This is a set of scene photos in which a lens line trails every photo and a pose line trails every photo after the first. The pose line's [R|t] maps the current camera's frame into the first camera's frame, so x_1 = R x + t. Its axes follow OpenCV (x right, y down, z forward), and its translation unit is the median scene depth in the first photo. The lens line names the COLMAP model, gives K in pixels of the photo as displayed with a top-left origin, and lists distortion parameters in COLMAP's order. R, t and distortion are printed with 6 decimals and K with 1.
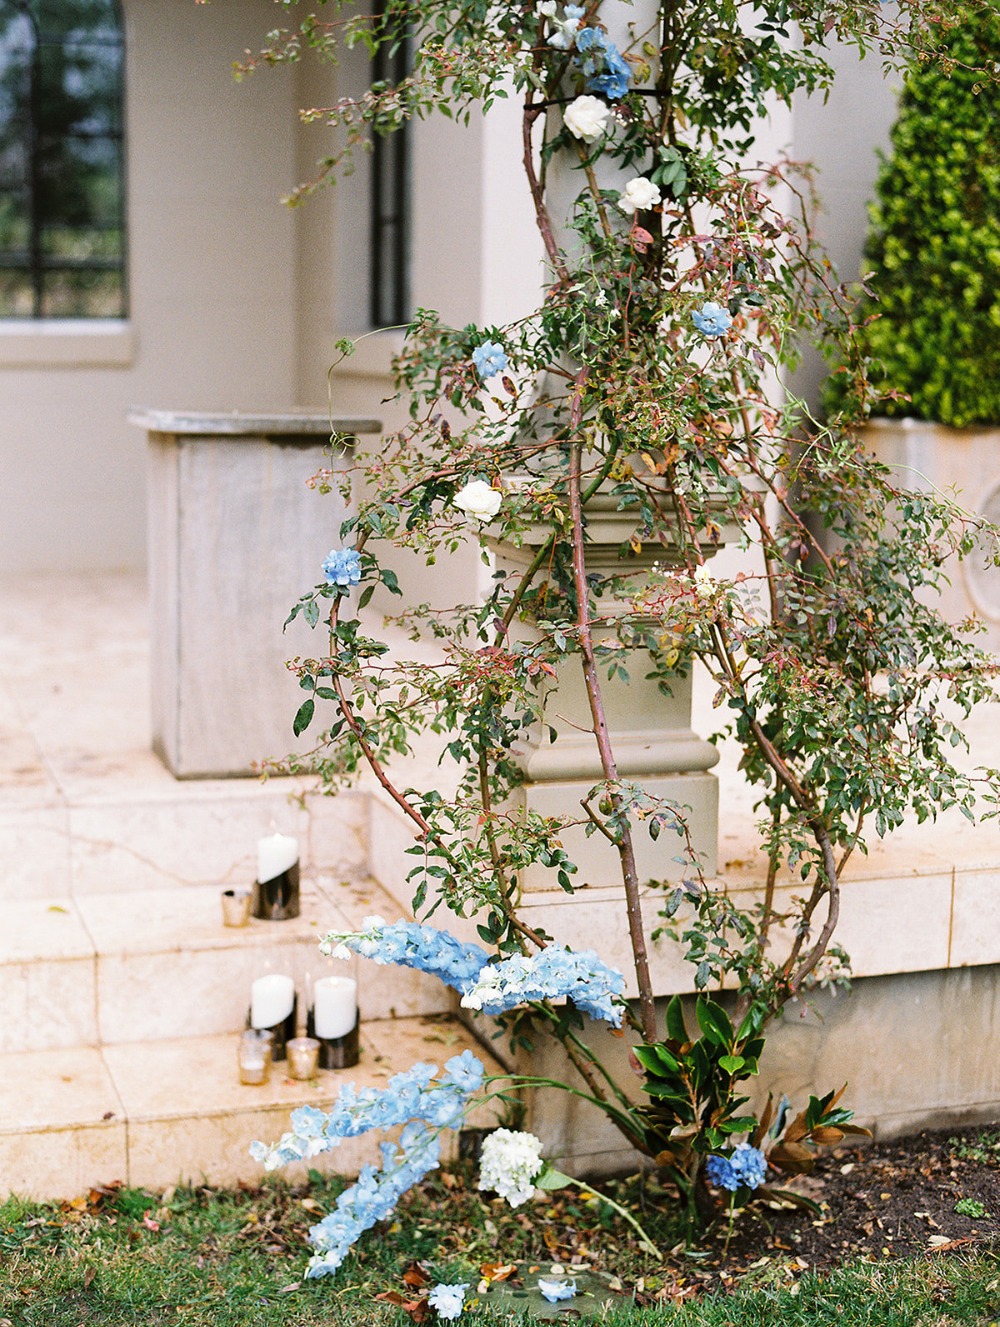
lens RADIAL K [[2099.7, 0, 500.0], [0, 2099.7, 663.5], [0, 0, 1]] dist [-0.028472, -0.138773]
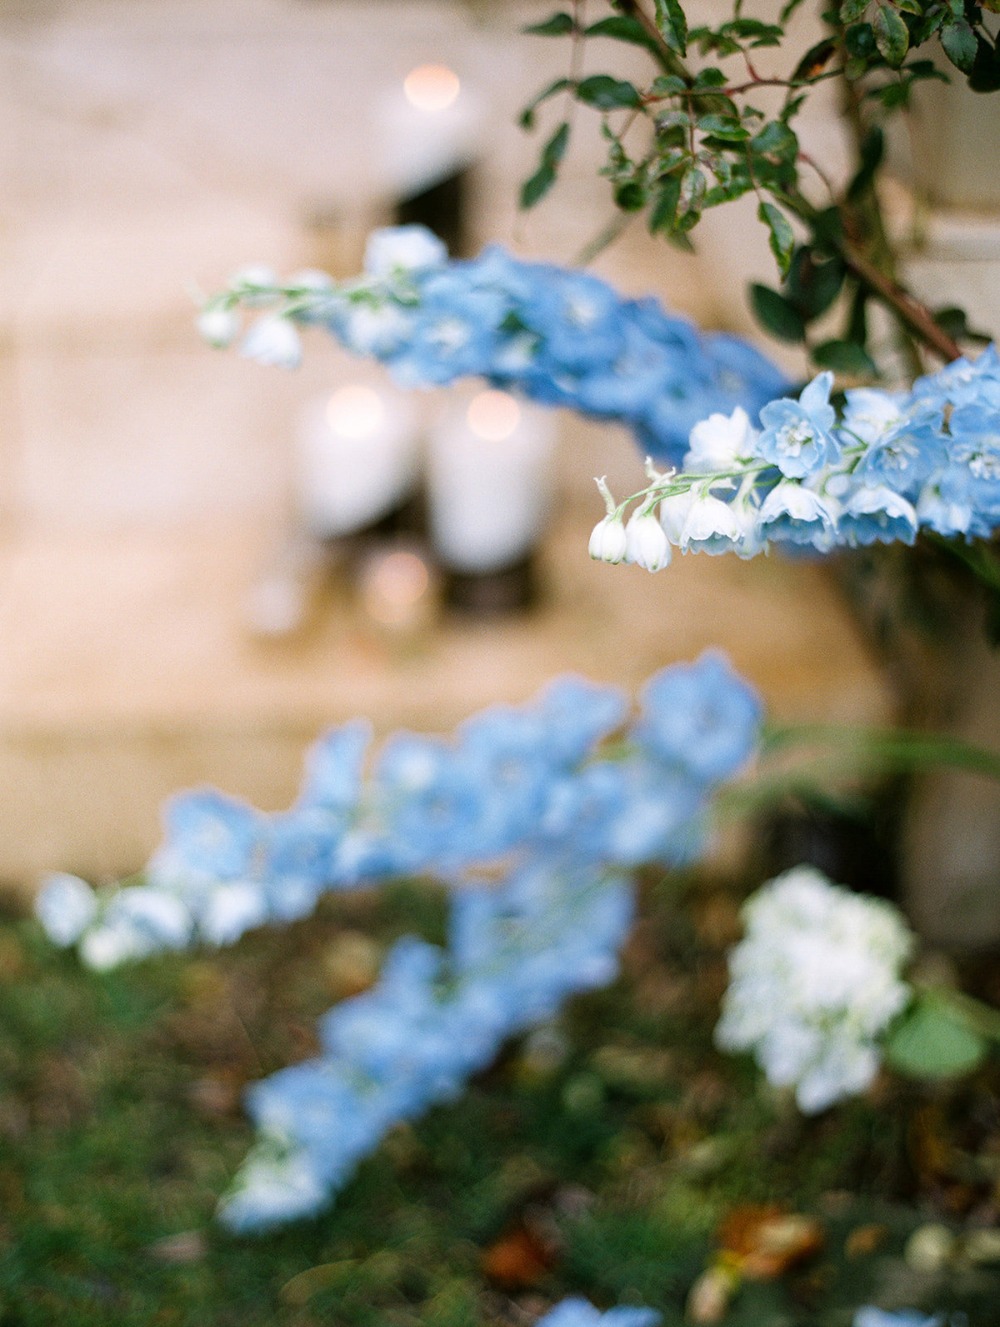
lens RADIAL K [[2099.7, 0, 500.0], [0, 2099.7, 663.5], [0, 0, 1]] dist [-0.028472, -0.138773]
pose [[0.969681, 0.084677, -0.229234, 0.030440], [-0.021297, 0.963762, 0.265914, 0.096943], [0.243444, -0.252969, 0.936345, 0.681148]]
